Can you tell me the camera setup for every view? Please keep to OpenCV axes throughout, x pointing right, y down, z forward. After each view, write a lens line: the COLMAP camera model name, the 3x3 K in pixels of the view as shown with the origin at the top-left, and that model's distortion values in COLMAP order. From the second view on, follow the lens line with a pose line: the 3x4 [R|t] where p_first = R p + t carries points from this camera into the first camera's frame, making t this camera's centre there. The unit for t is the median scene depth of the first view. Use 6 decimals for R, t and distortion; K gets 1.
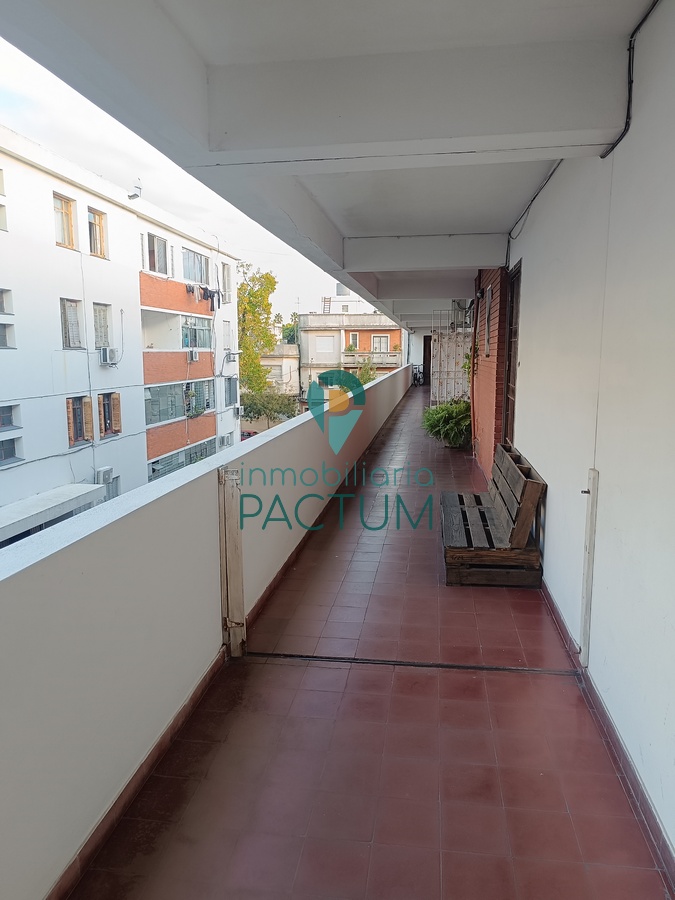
lens RADIAL K [[626.3, 0, 342.6], [0, 626.3, 447.6], [0, 0, 1]] dist [0.011451, -0.015119]
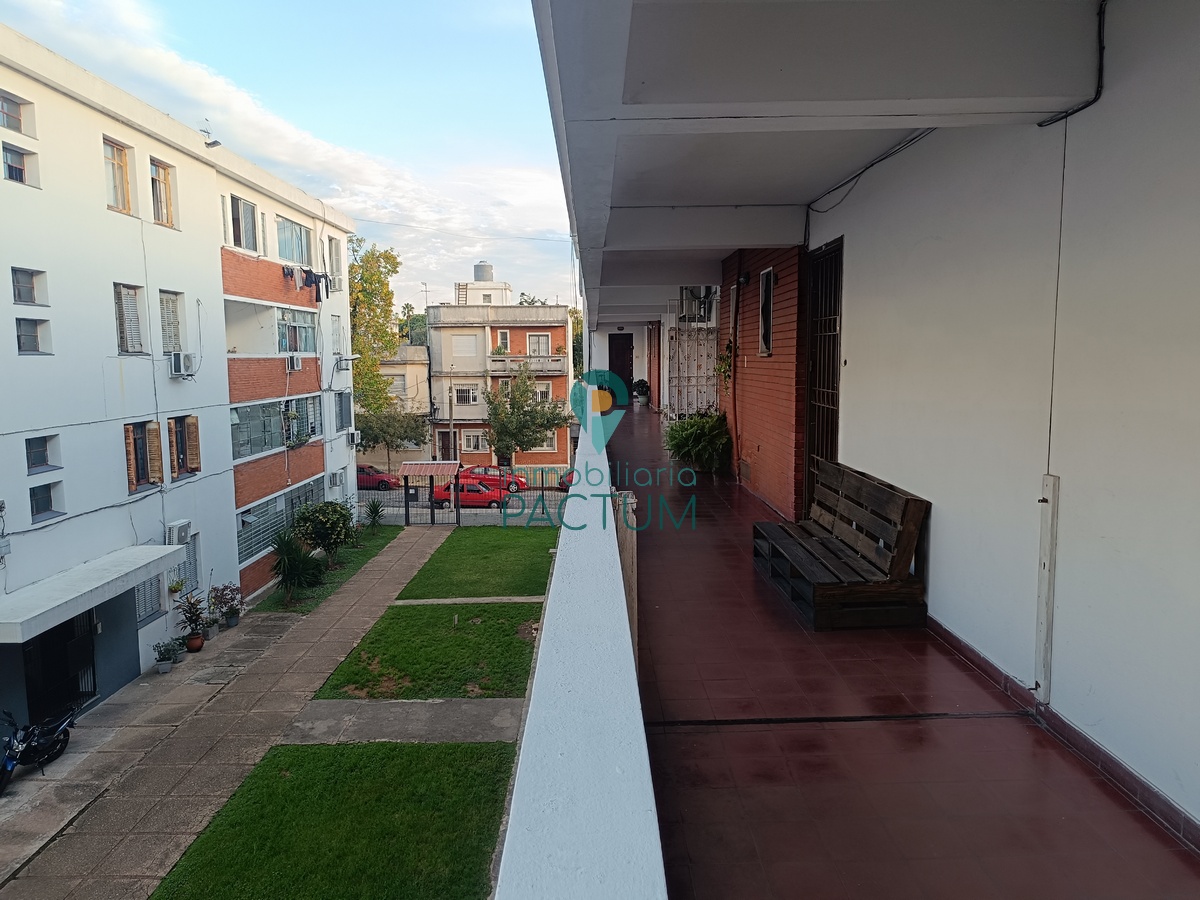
lens RADIAL K [[835.0, 0, 607.1], [0, 835.0, 448.8], [0, 0, 1]] dist [0.011451, -0.015119]
pose [[0.987355, -0.027810, 0.156067, -0.046195], [0.034176, 0.998683, -0.038254, 0.002643], [-0.154797, 0.043104, 0.987005, -0.007347]]
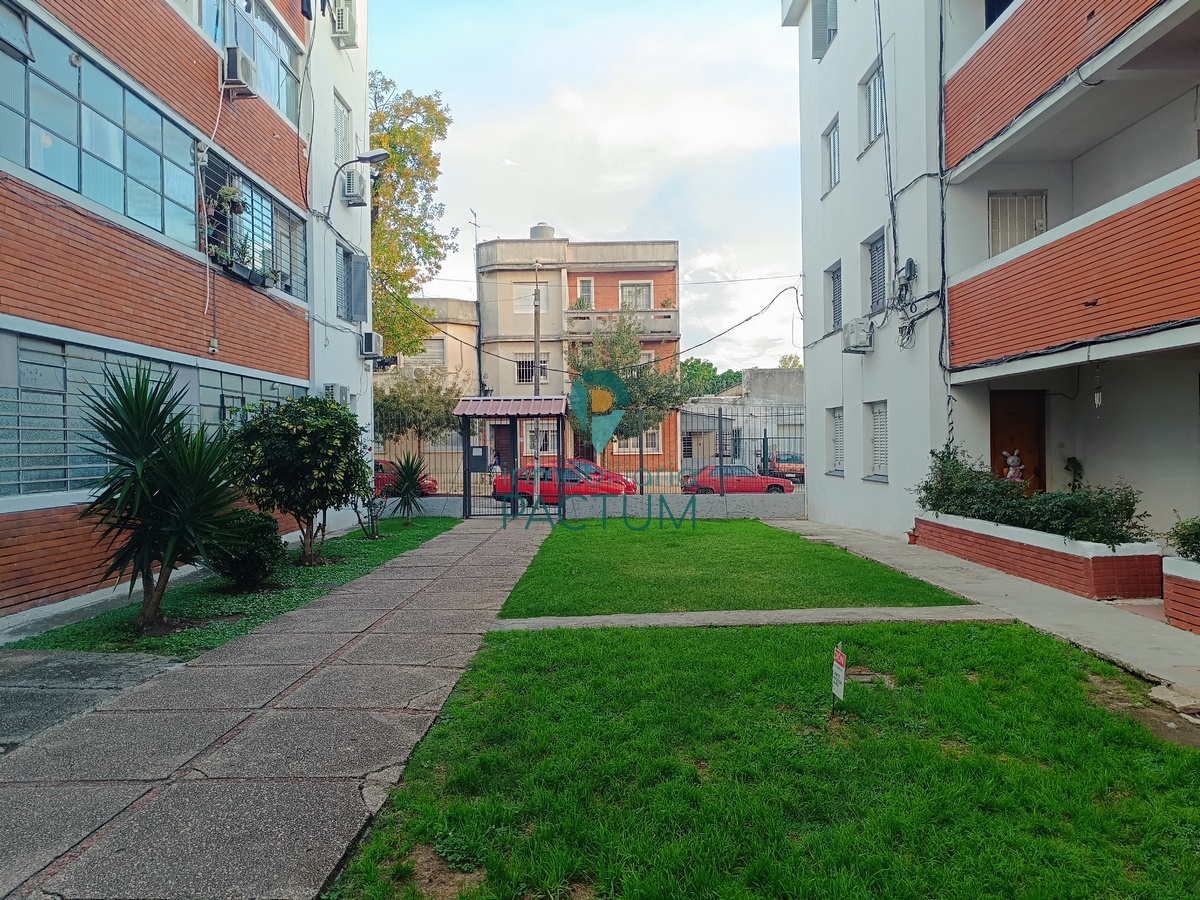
lens RADIAL K [[835.0, 0, 603.5], [0, 835.0, 440.1], [0, 0, 1]] dist [0.011451, -0.015119]
pose [[0.989656, -0.017613, 0.142375, -0.168369], [0.039404, 0.987637, -0.151724, 0.140078], [-0.137943, 0.155765, 0.978115, 0.833352]]
